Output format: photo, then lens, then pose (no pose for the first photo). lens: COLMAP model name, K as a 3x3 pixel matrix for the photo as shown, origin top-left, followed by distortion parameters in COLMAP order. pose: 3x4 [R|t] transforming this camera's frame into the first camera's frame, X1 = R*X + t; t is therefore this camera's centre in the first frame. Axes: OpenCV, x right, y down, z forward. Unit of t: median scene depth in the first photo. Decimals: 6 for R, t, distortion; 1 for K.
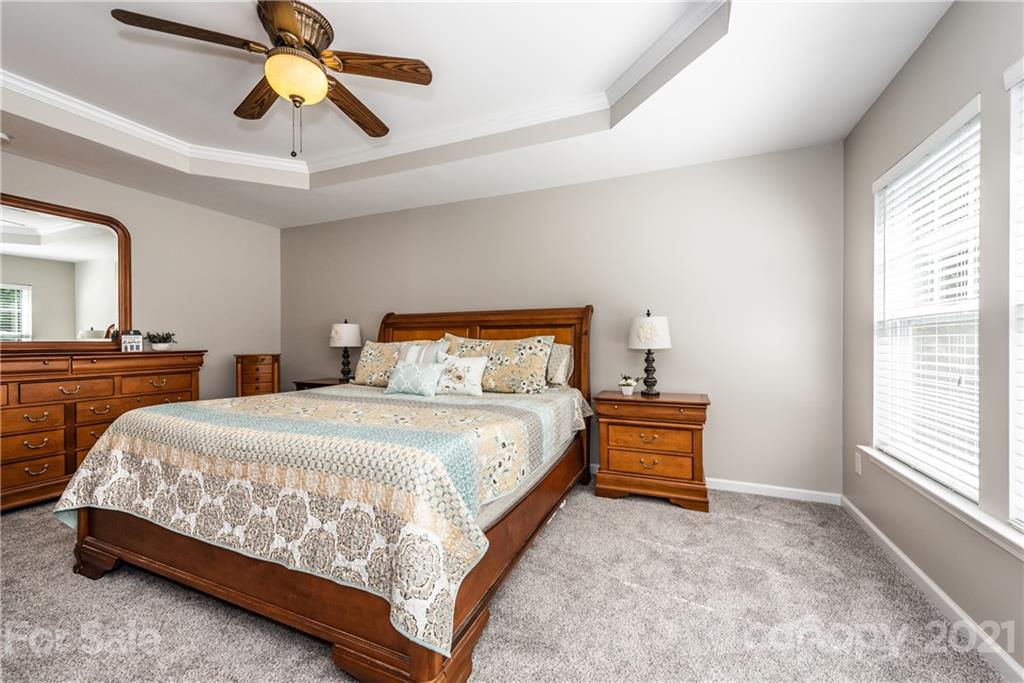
lens RADIAL K [[405.7, 0, 511.2], [0, 405.7, 346.5], [0, 0, 1]] dist [0.001145, 0.000242]
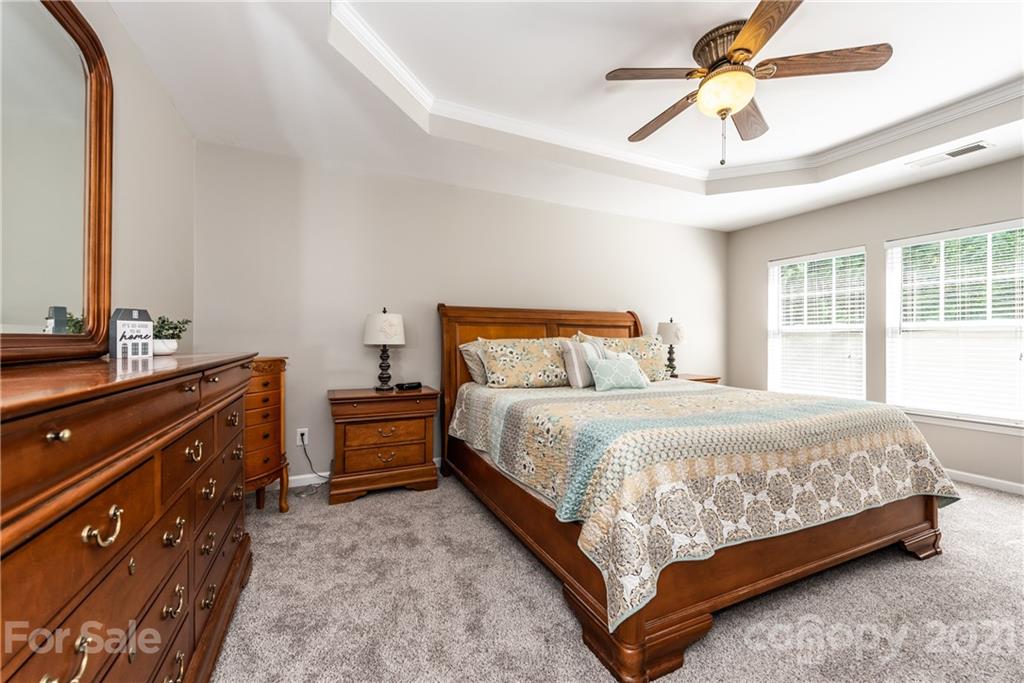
lens RADIAL K [[401.6, 0, 507.7], [0, 401.6, 341.2], [0, 0, 1]] dist [0.008541, -0.000115]
pose [[0.674845, 0.000914, 0.737959, -1.043210], [0.001702, 0.999995, -0.002795, -0.003860], [-0.737958, 0.003142, 0.674840, 0.435075]]
